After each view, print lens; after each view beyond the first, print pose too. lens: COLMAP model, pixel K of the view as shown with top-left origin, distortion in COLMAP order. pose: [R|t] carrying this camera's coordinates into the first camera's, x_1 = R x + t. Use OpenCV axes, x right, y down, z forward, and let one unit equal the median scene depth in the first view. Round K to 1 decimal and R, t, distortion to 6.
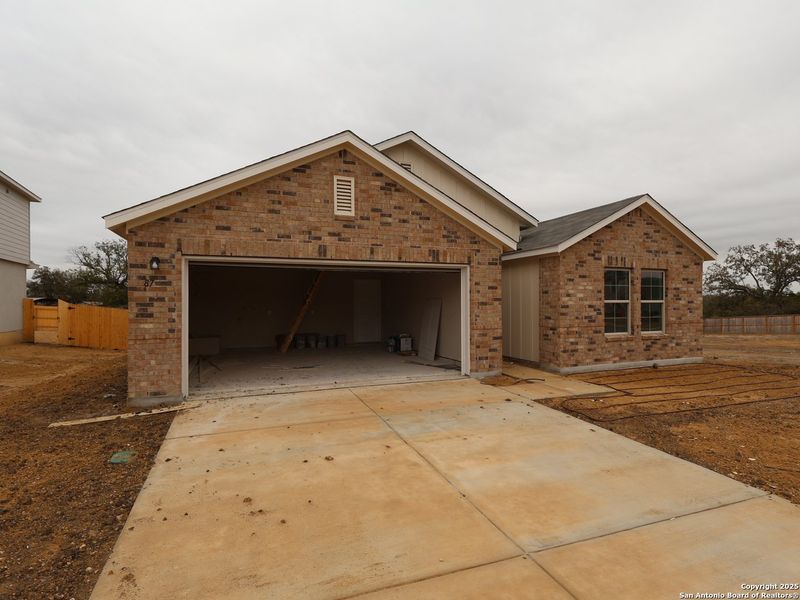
lens RADIAL K [[421.7, 0, 402.8], [0, 421.7, 302.0], [0, 0, 1]] dist [0.005102, -0.000084]
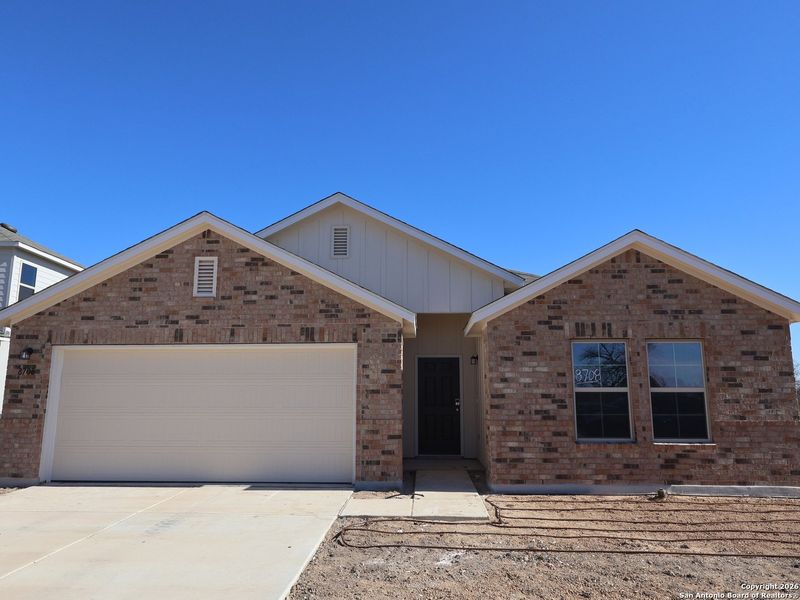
lens RADIAL K [[559.0, 0, 400.0], [0, 559.0, 300.0], [0, 0, 1]] dist [0.001127, 0.001350]
pose [[0.907736, -0.067035, -0.414151, 0.686979], [-0.002168, 0.986390, -0.164411, 0.006674], [0.419536, 0.150140, 0.895236, 0.053231]]
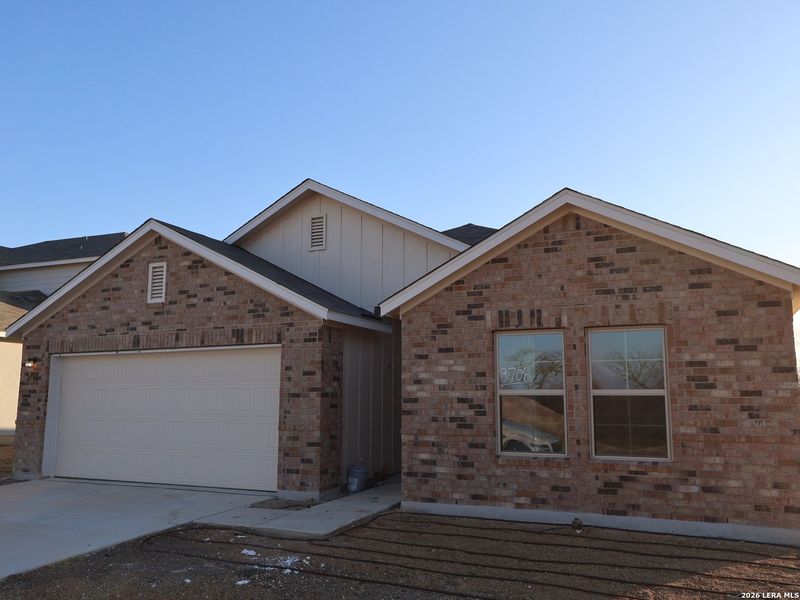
lens RADIAL K [[670.6, 0, 400.0], [0, 670.6, 300.0], [0, 0, 1]] dist [0.009410, -0.003031]
pose [[0.679519, -0.103215, -0.726361, 1.191562], [-0.001132, 0.989906, -0.141724, 0.004847], [0.733657, 0.097126, 0.672543, 0.332025]]
